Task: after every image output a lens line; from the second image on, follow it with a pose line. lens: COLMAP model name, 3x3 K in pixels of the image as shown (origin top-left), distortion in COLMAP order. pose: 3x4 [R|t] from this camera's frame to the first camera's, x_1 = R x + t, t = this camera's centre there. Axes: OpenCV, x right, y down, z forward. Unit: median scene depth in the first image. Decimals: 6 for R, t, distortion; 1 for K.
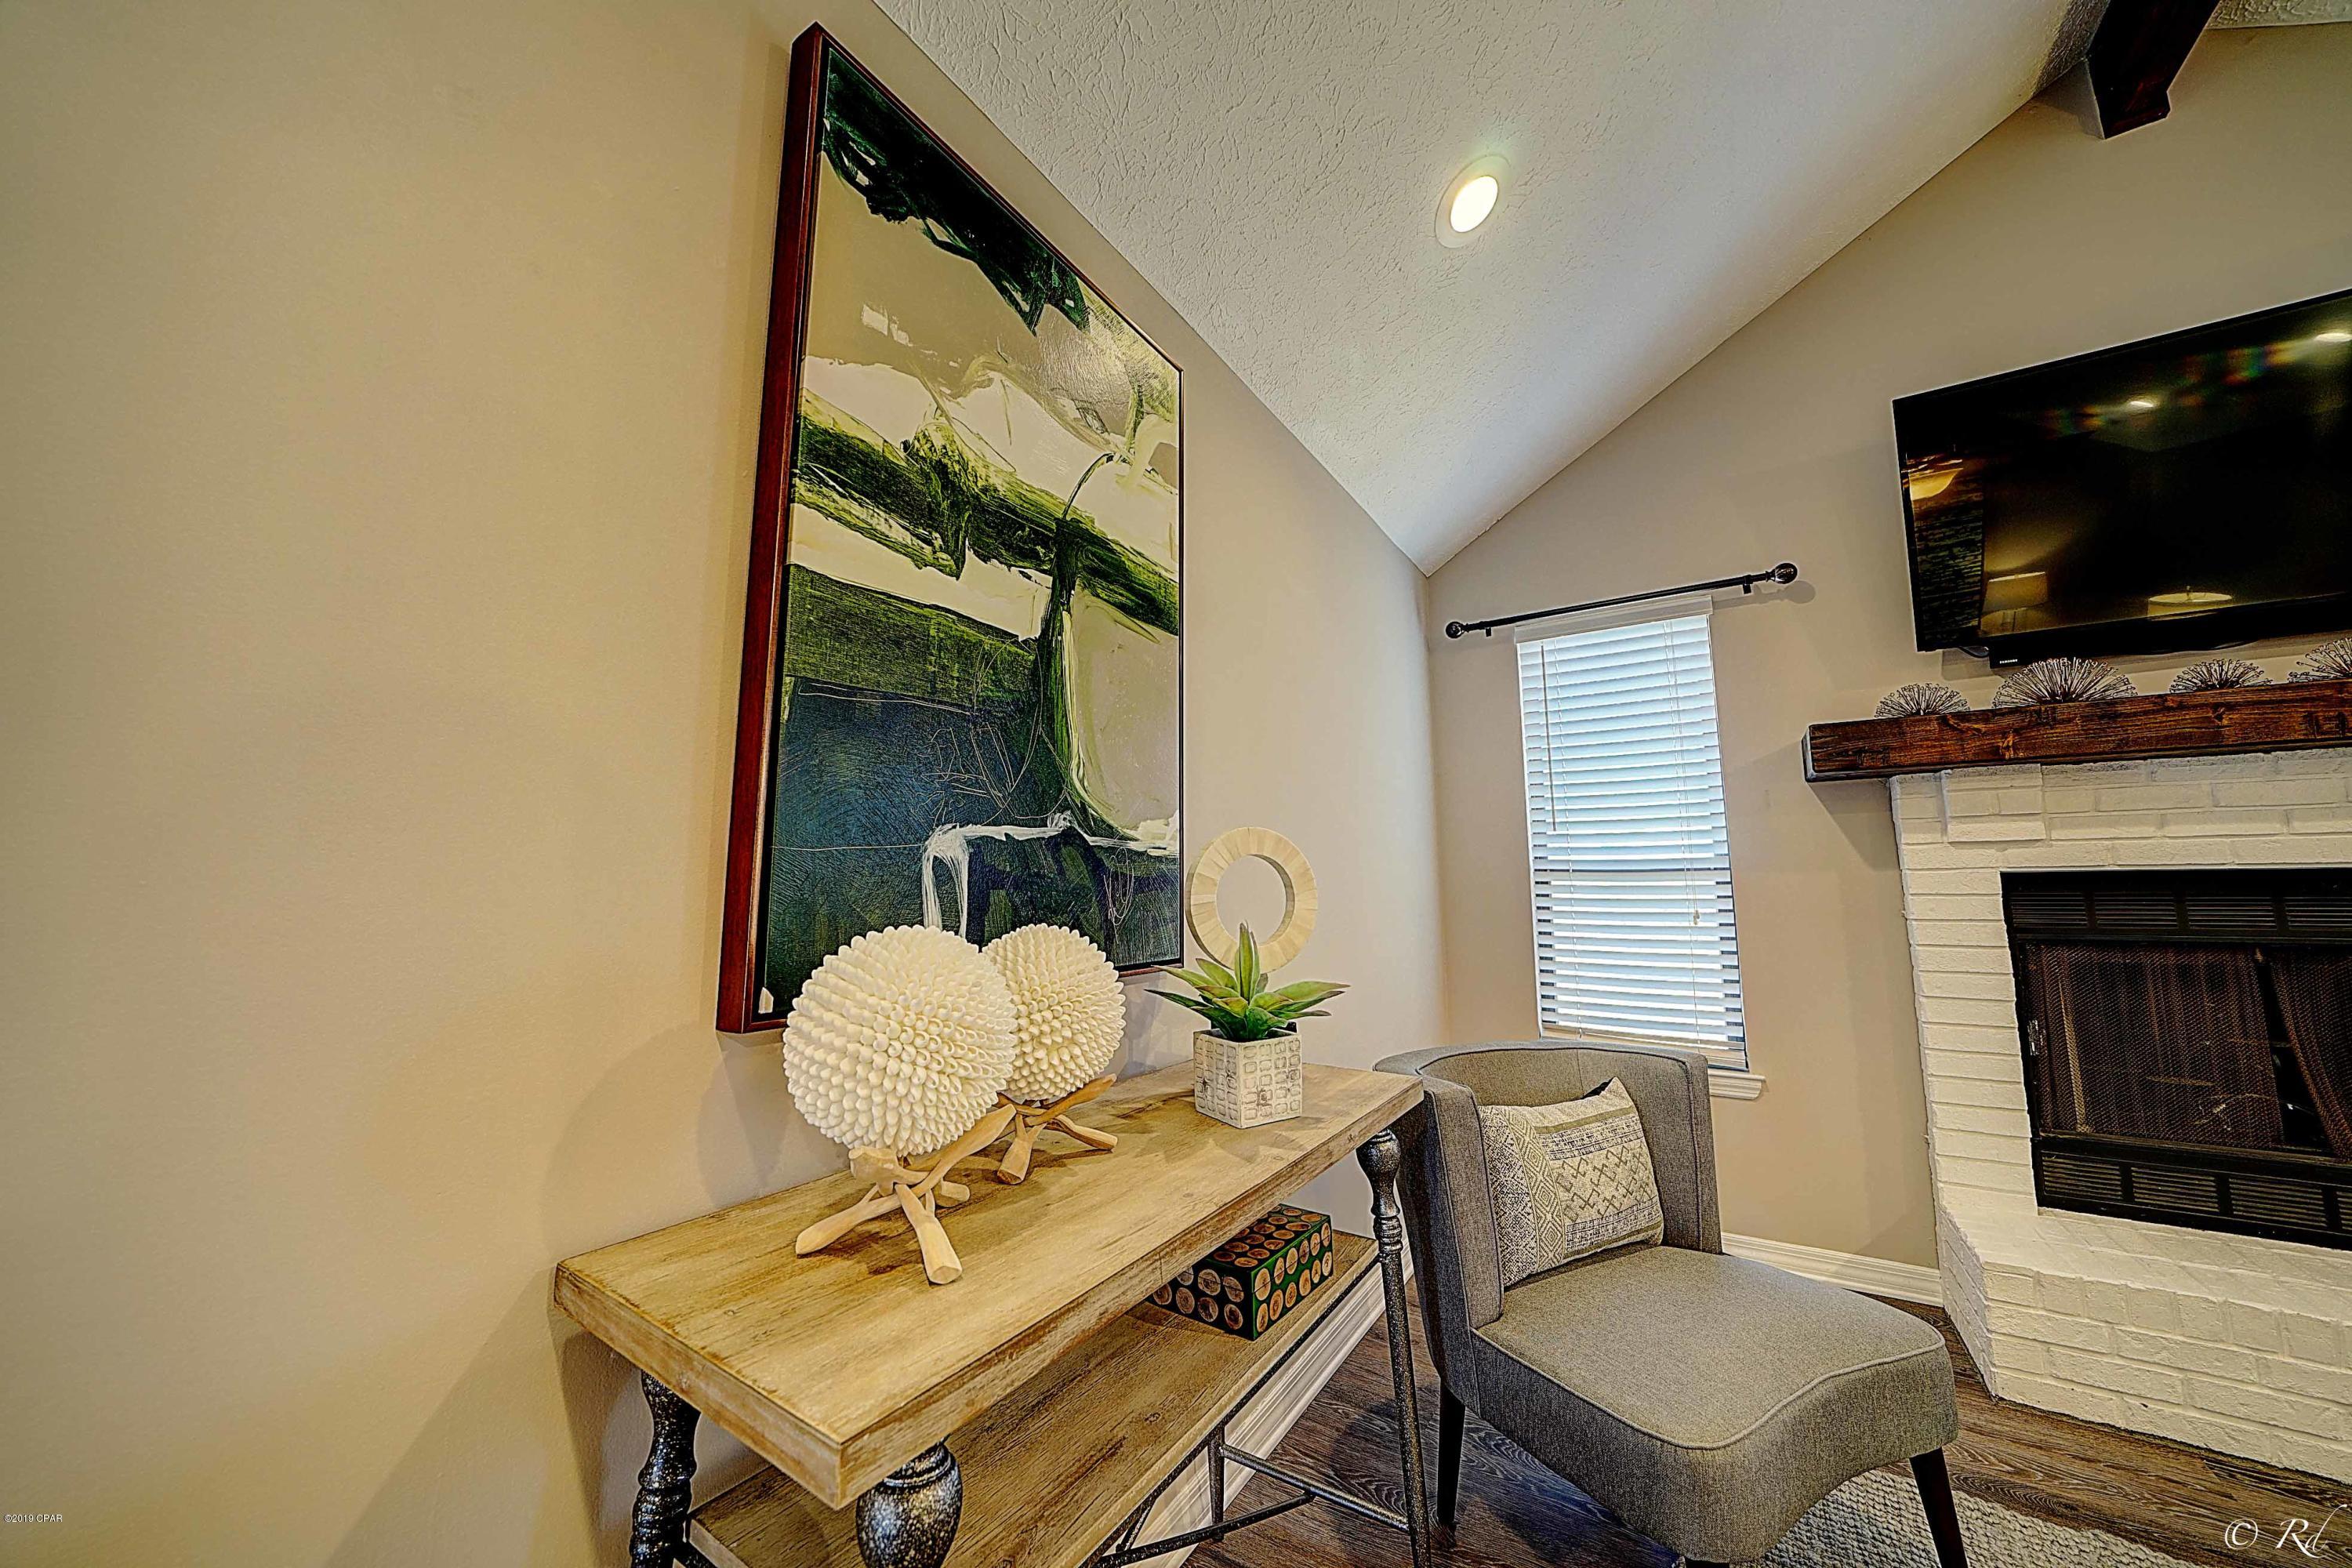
lens RADIAL K [[812.4, 0, 1175.7], [0, 812.4, 785.7], [0, 0, 1]] dist [-0.027146, 0.002647]
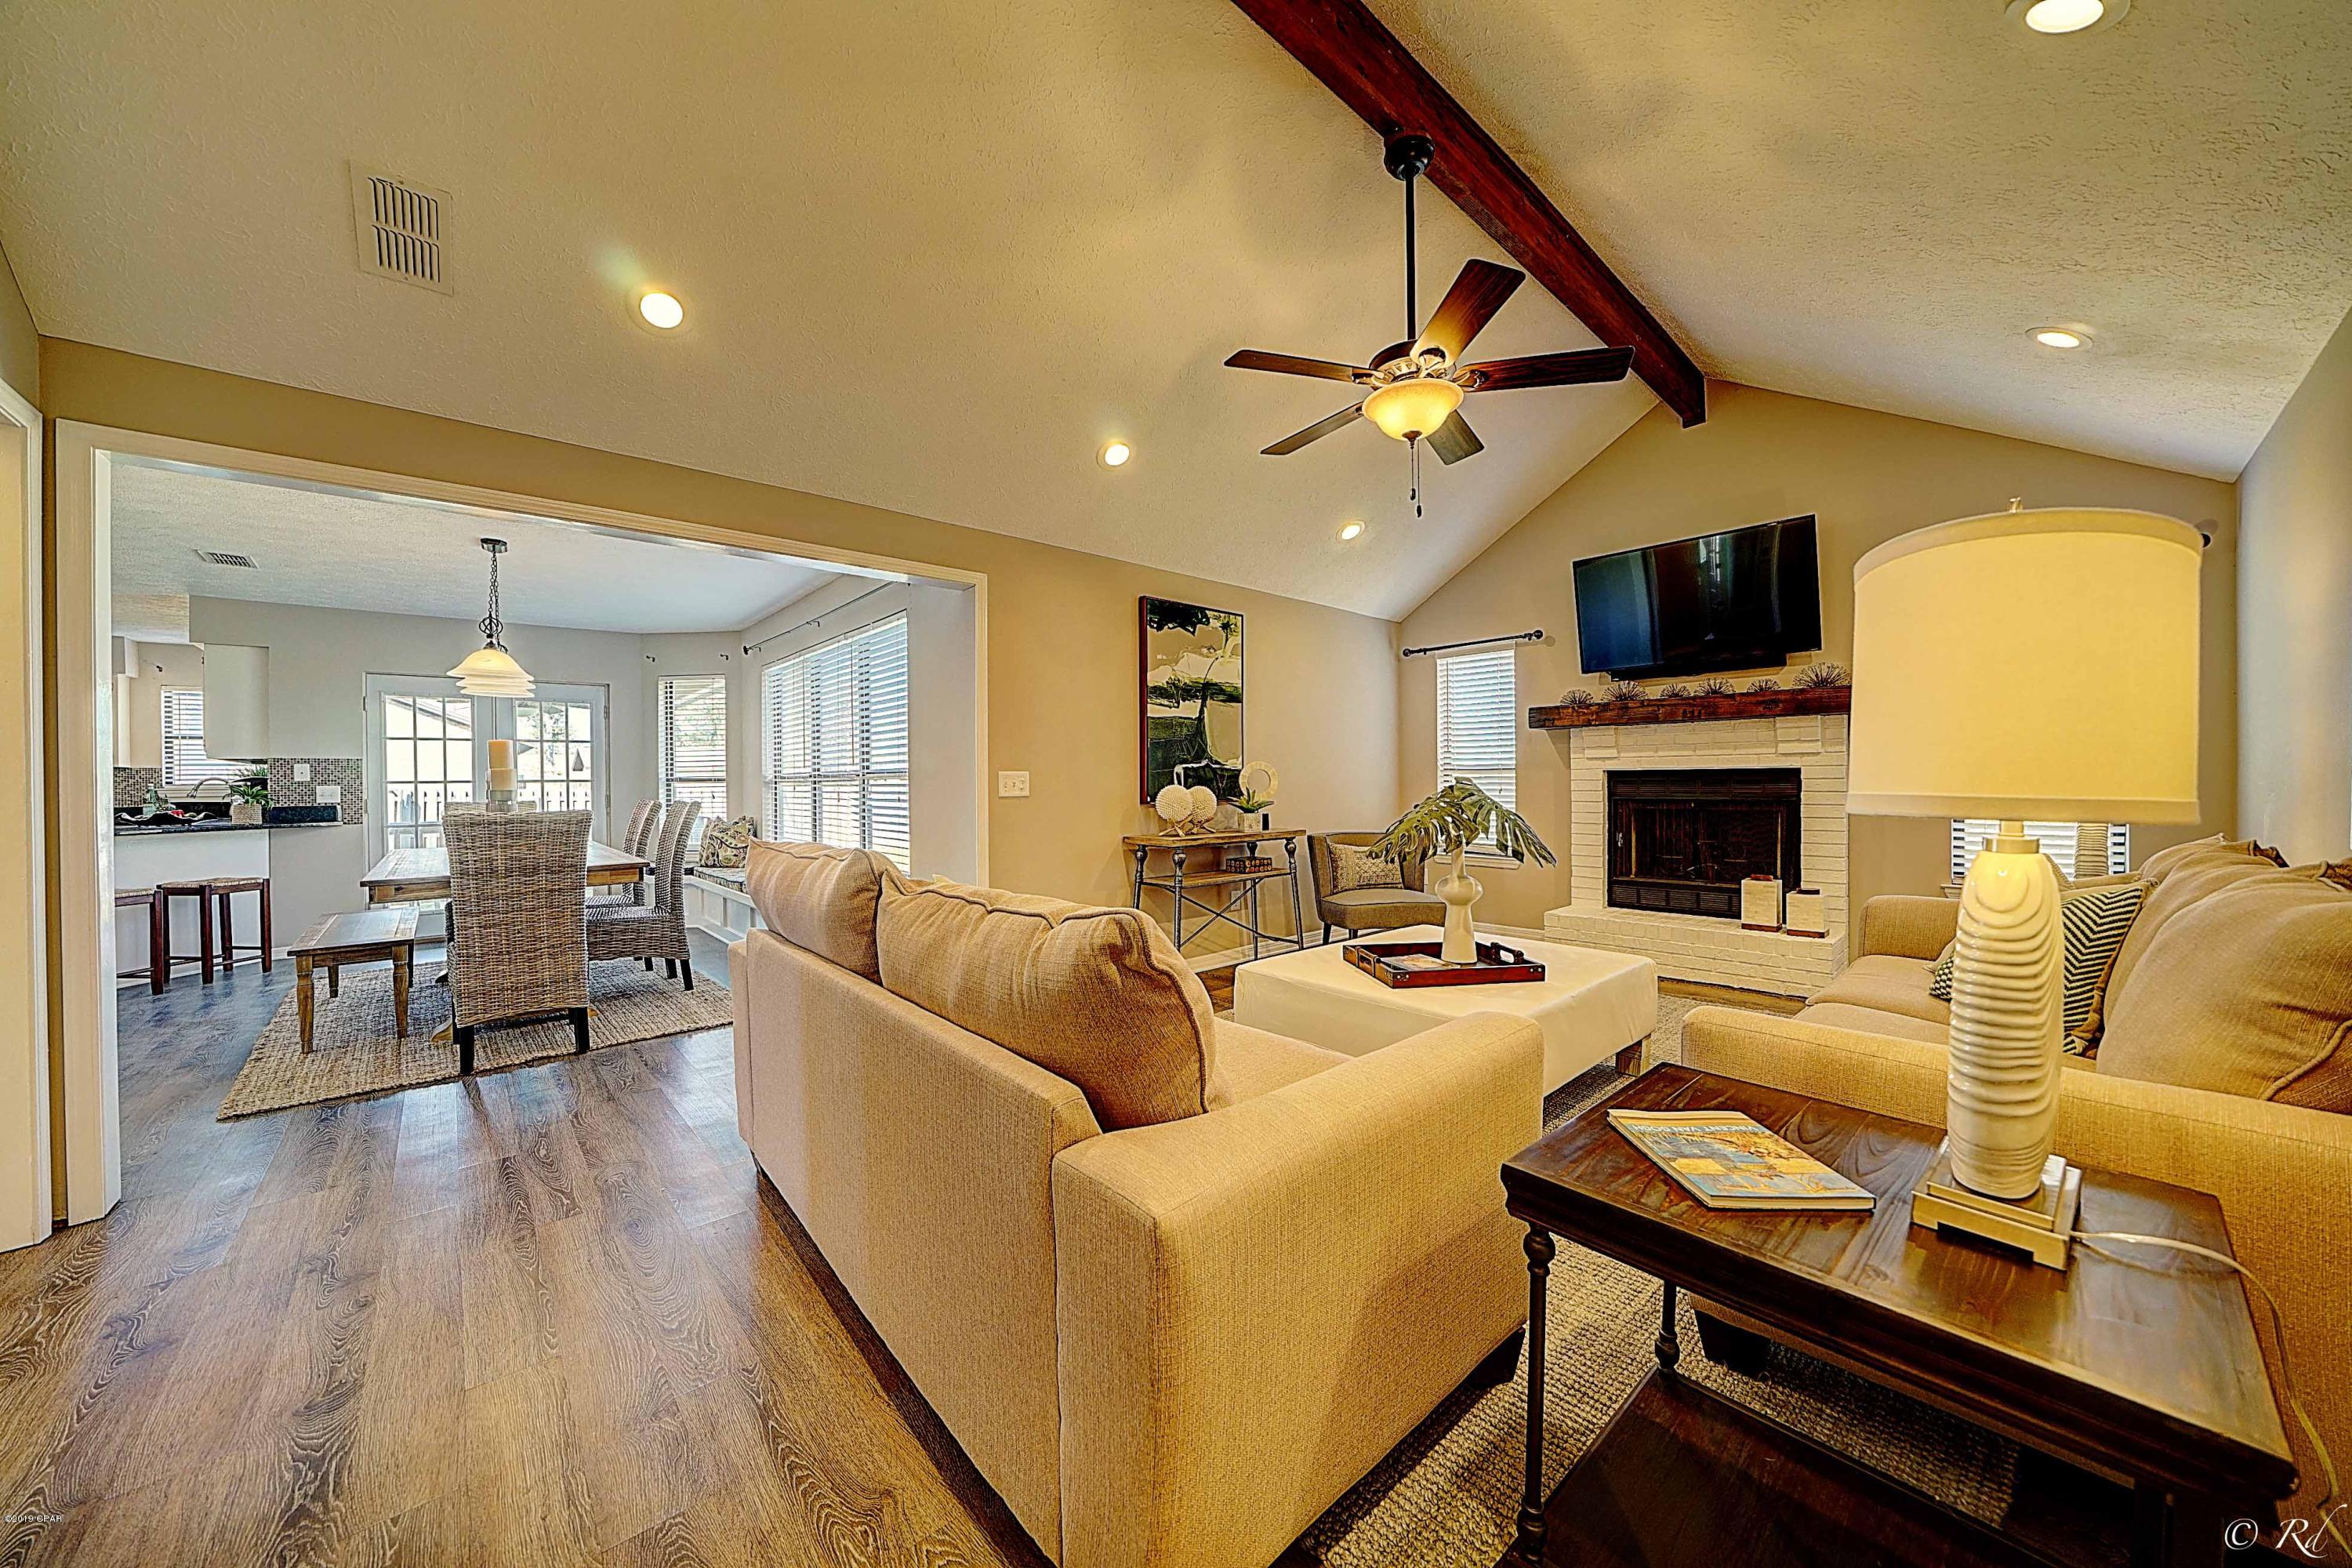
lens RADIAL K [[812.4, 0, 1175.7], [0, 812.4, 785.7], [0, 0, 1]] dist [-0.027146, 0.002647]
pose [[0.969067, -0.004041, -0.246763, 0.608476], [0.036937, 0.990979, 0.128829, -0.311310], [0.244016, -0.133959, 0.960474, -2.502457]]
